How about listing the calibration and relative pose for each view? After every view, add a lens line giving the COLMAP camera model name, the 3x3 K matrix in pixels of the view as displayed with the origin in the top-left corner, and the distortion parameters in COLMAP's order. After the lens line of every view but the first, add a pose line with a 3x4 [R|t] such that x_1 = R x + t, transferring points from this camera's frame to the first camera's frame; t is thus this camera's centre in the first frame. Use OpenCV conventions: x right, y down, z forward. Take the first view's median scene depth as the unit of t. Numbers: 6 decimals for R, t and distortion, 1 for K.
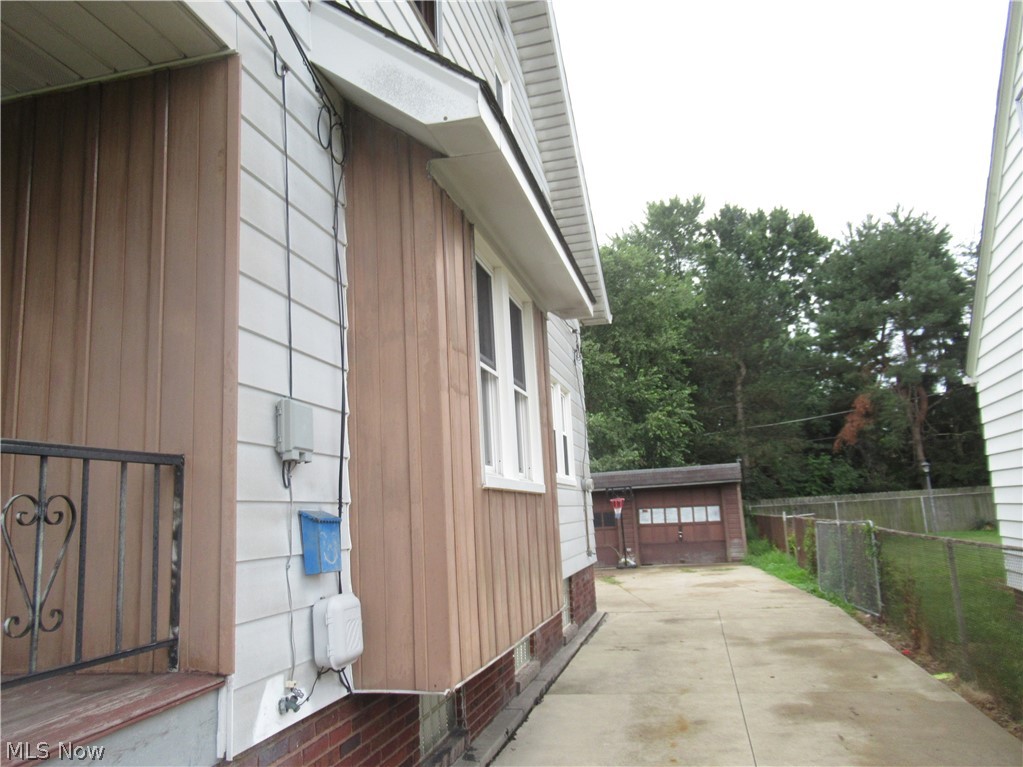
lens RADIAL K [[758.4, 0, 505.8], [0, 758.4, 384.3], [0, 0, 1]] dist [-0.006932, 0.000916]
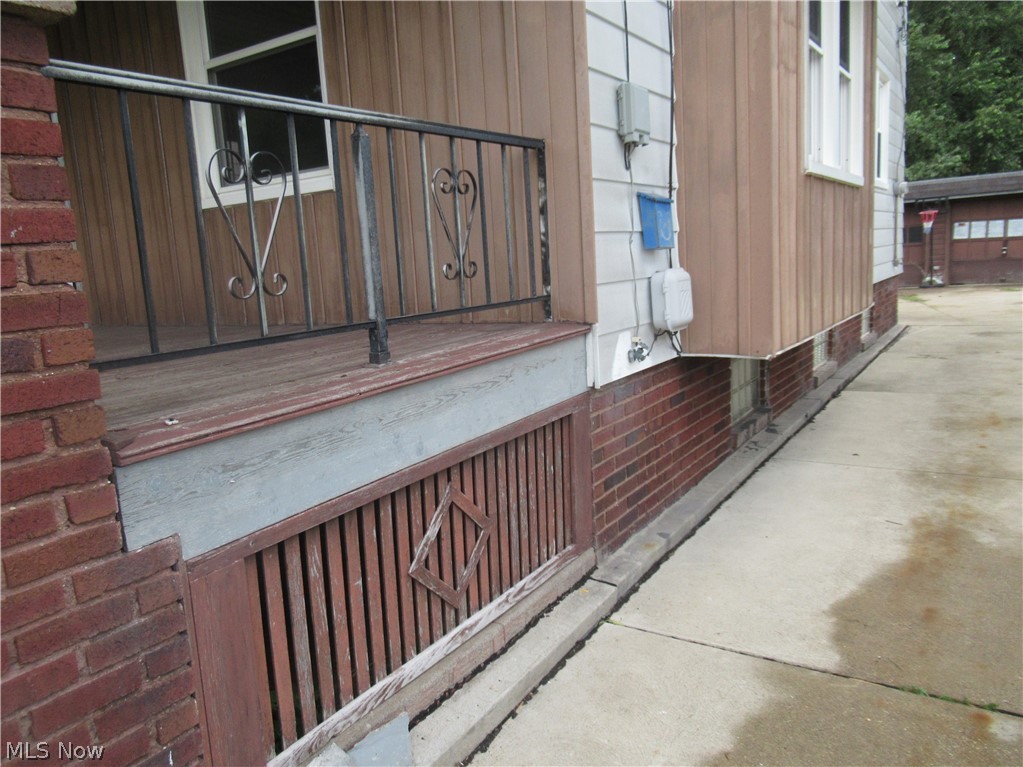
lens RADIAL K [[758.4, 0, 509.8], [0, 758.4, 384.3], [0, 0, 1]] dist [-0.006932, 0.000916]
pose [[0.940916, 0.046851, -0.335383, -0.017382], [0.073434, 0.938588, 0.337134, 0.011893], [0.330581, -0.341844, 0.879693, -0.033588]]
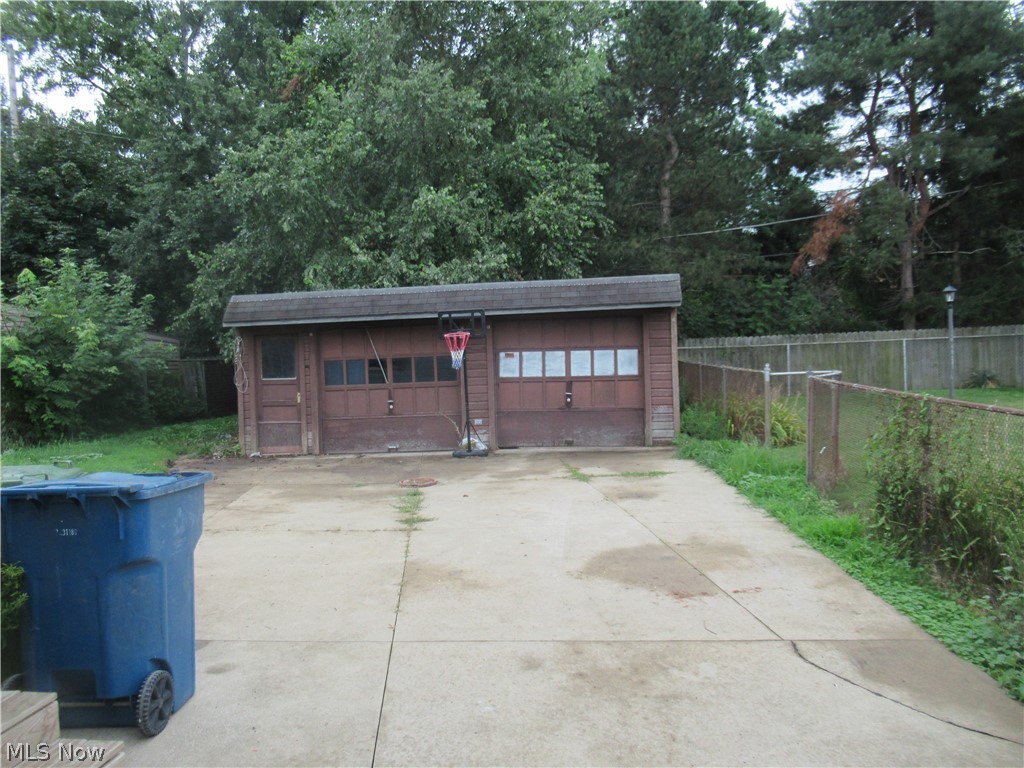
lens RADIAL K [[759.1, 0, 511.5], [0, 759.1, 384.2], [0, 0, 1]] dist [-0.006932, 0.000916]
pose [[0.990157, 0.010563, 0.139563, 0.222519], [-0.040224, 0.976557, 0.211469, 0.143178], [-0.134057, -0.215001, 0.967369, 0.935700]]
